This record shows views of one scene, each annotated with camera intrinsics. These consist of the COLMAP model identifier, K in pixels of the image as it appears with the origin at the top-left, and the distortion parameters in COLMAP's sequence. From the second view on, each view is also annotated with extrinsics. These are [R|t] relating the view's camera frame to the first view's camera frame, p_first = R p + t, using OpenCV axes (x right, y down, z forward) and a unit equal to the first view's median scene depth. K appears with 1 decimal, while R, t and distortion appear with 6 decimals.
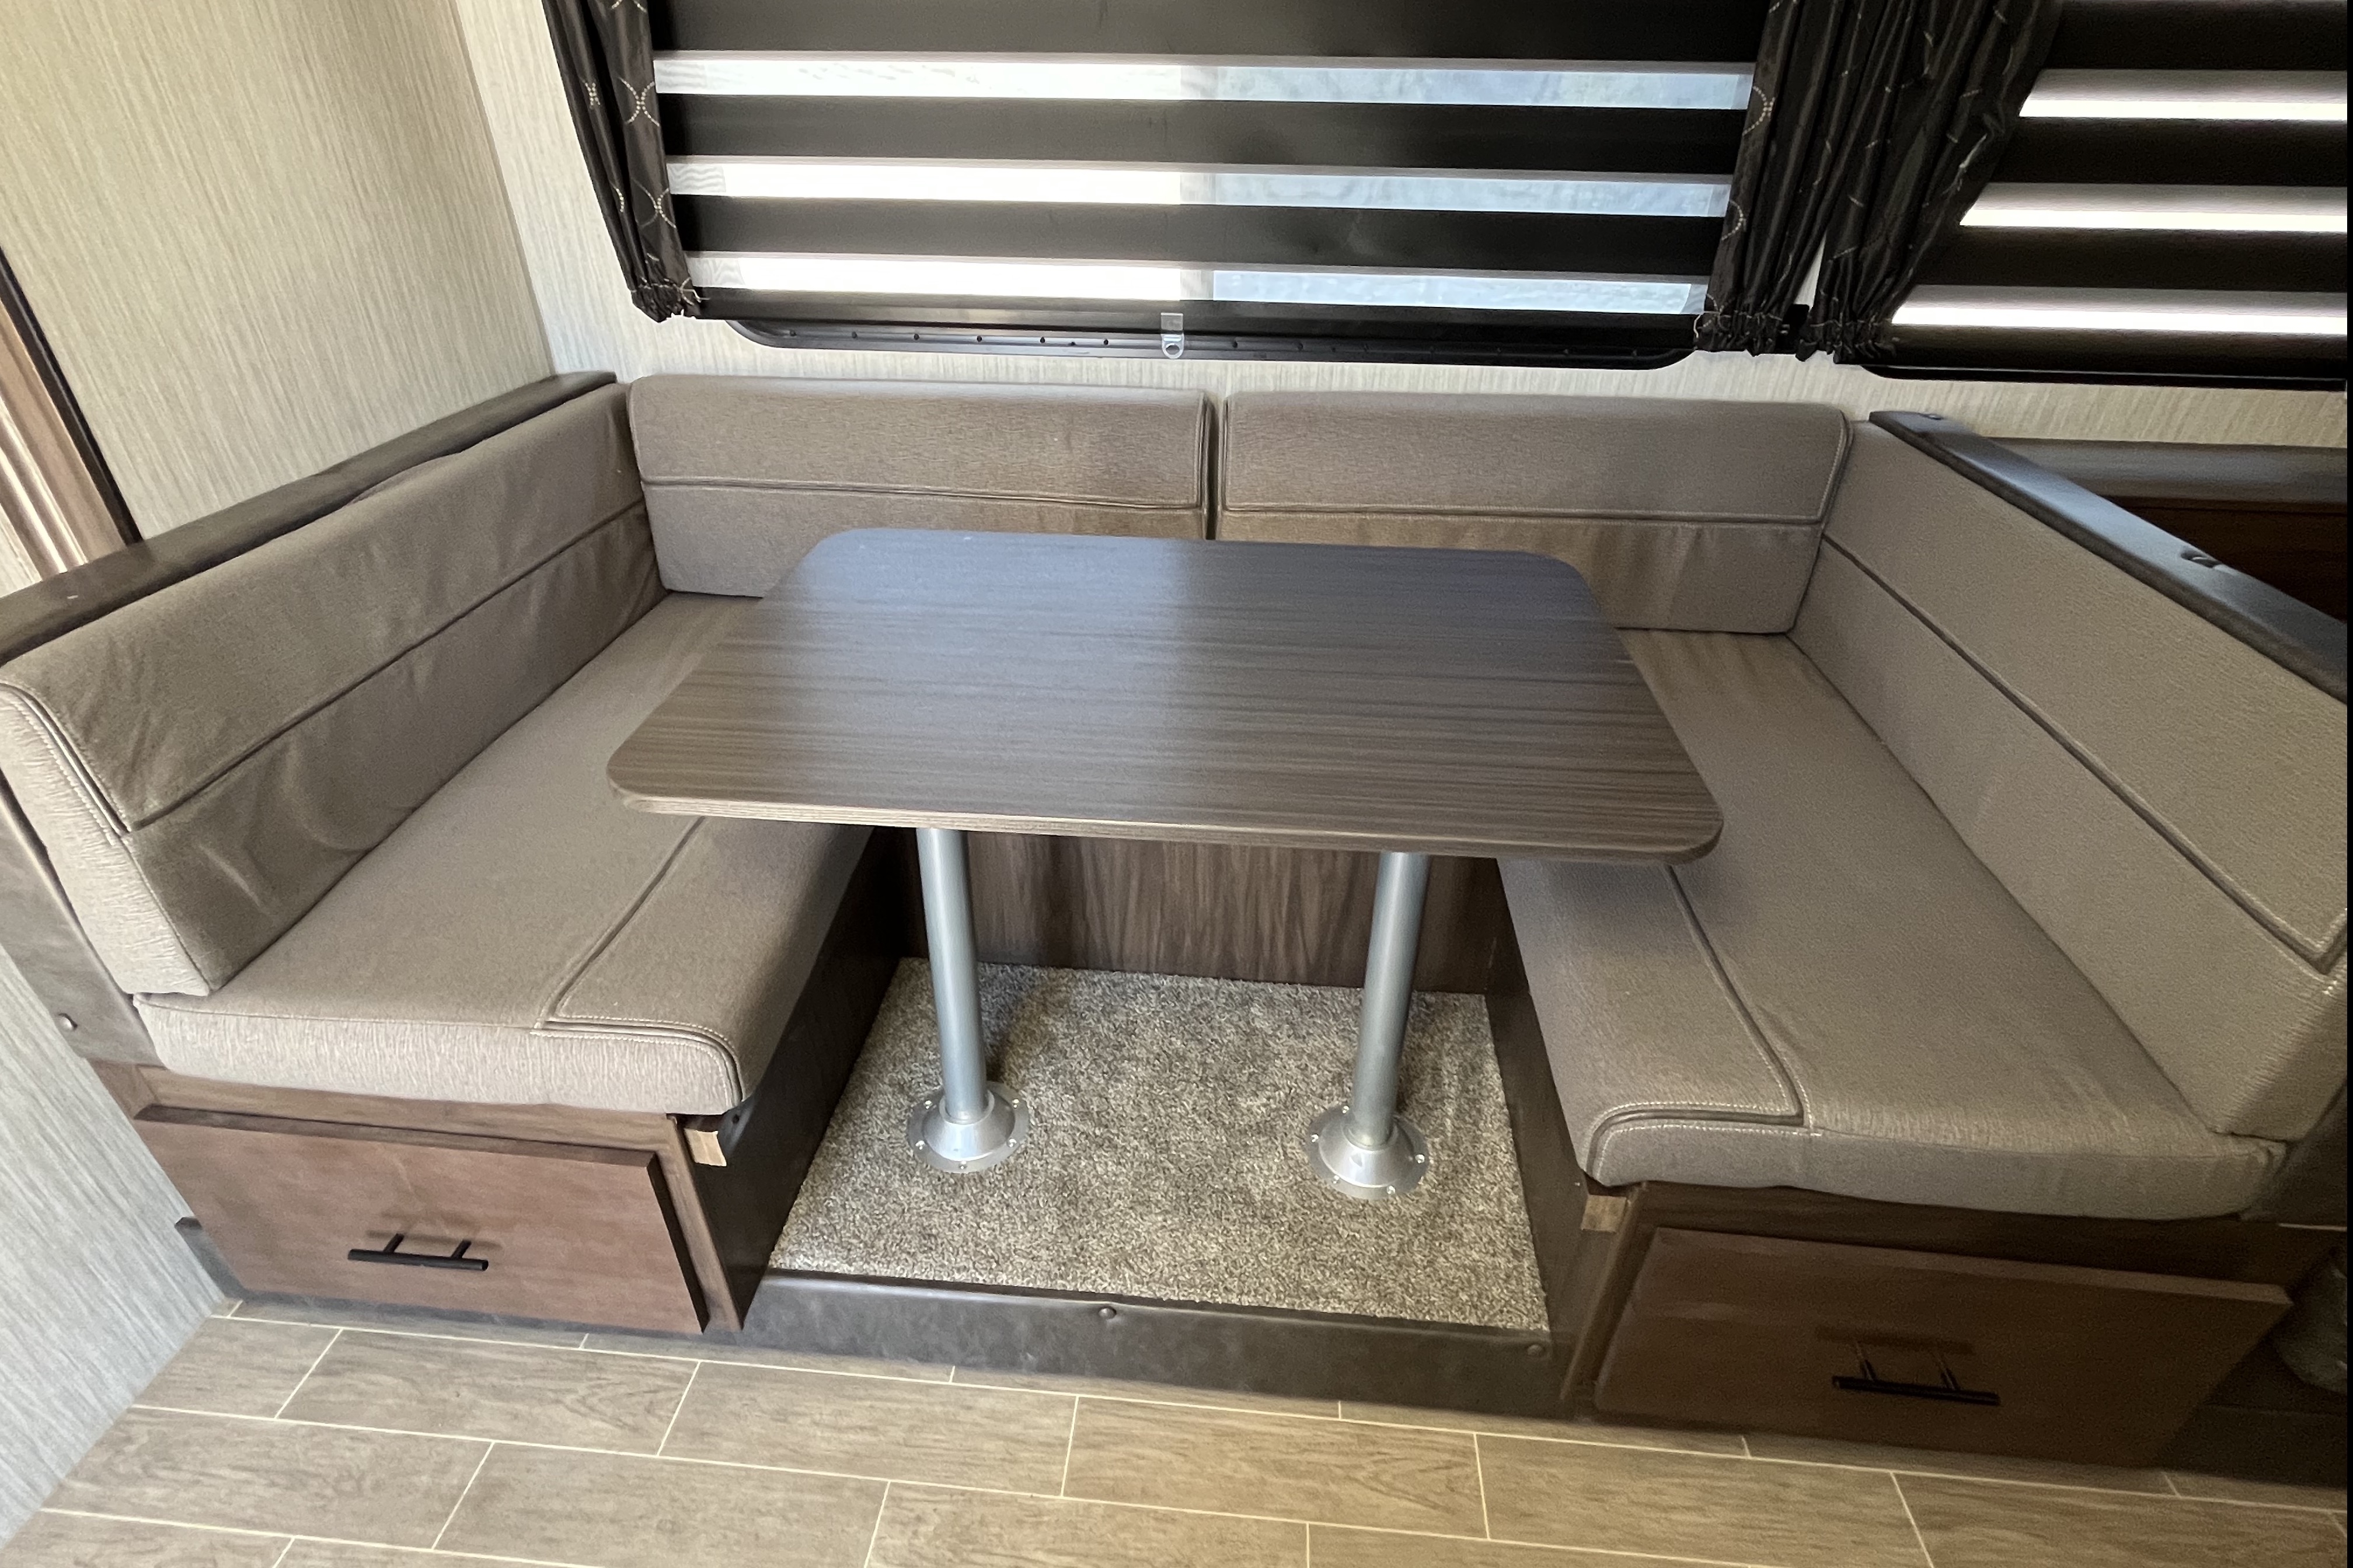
lens RADIAL K [[1168.1, 0, 1176.5], [0, 1168.1, 784.0], [0, 0, 1]] dist [0.000578, -0.007978]
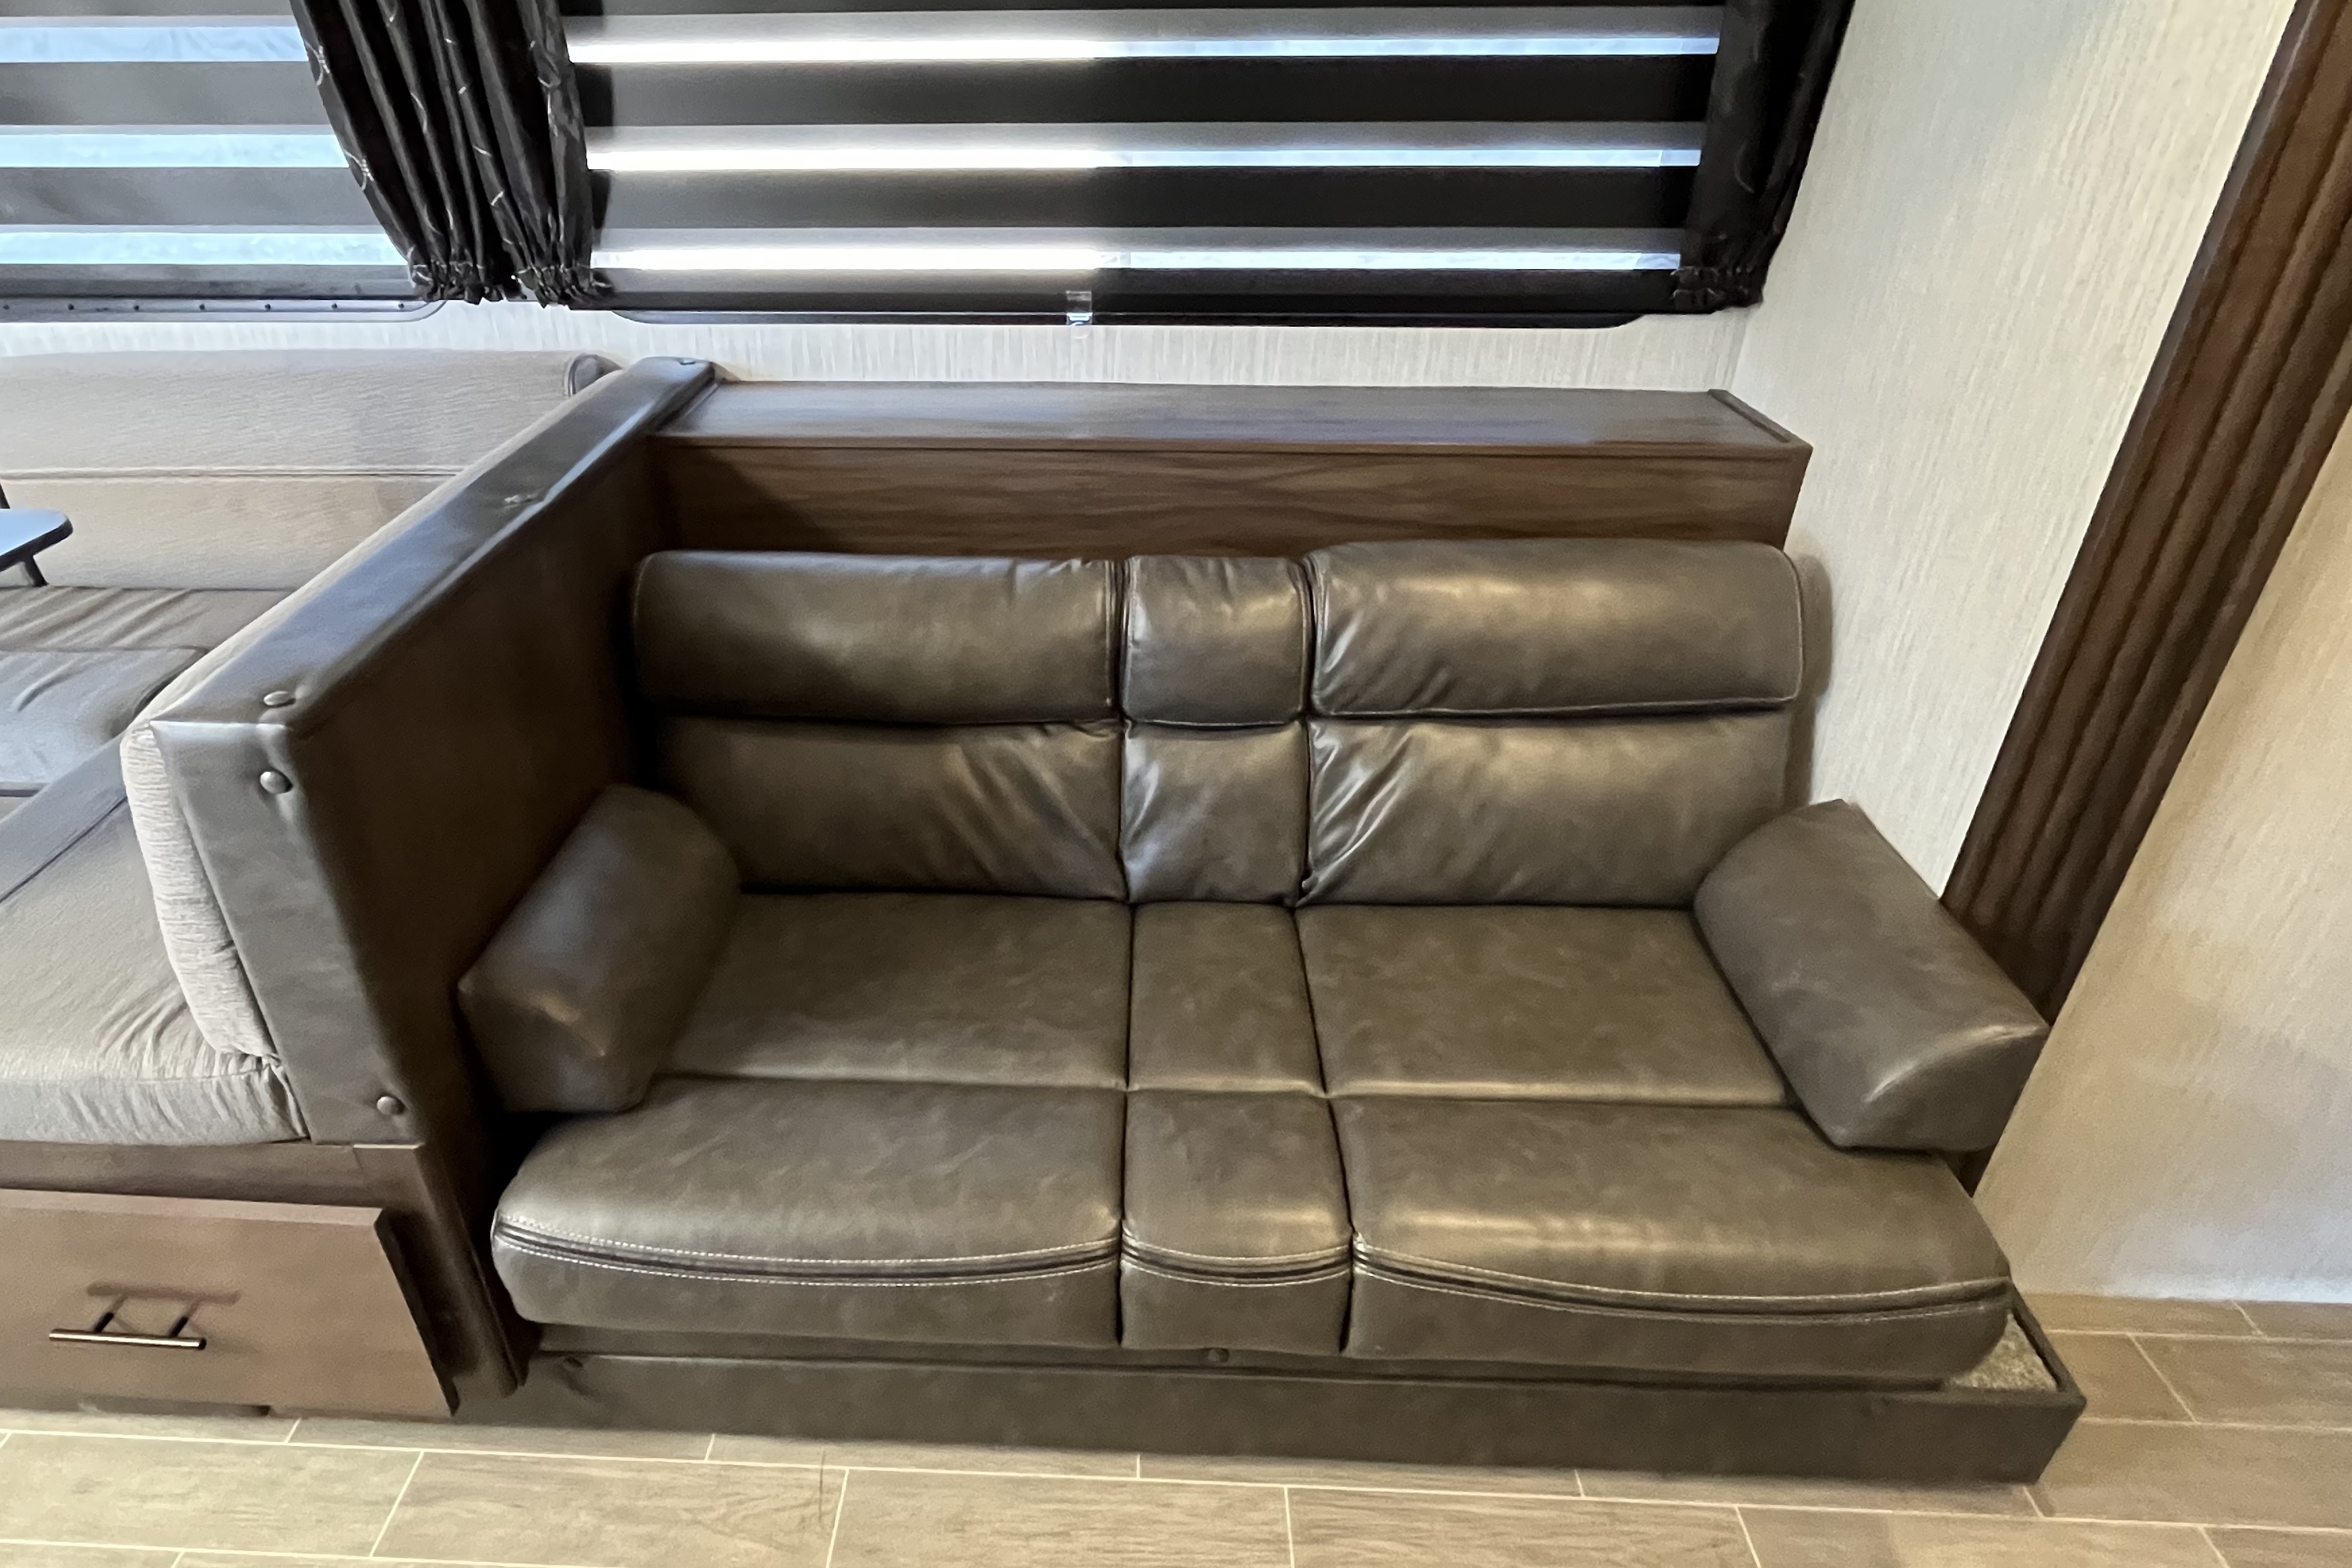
lens RADIAL K [[1283.9, 0, 1165.8], [0, 1283.9, 749.4], [0, 0, 1]] dist [-0.004261, -0.002695]
pose [[0.998600, -0.034242, 0.040330, 0.506374], [0.035486, 0.998904, -0.030531, 0.030060], [-0.039240, 0.031920, 0.998720, -0.044085]]
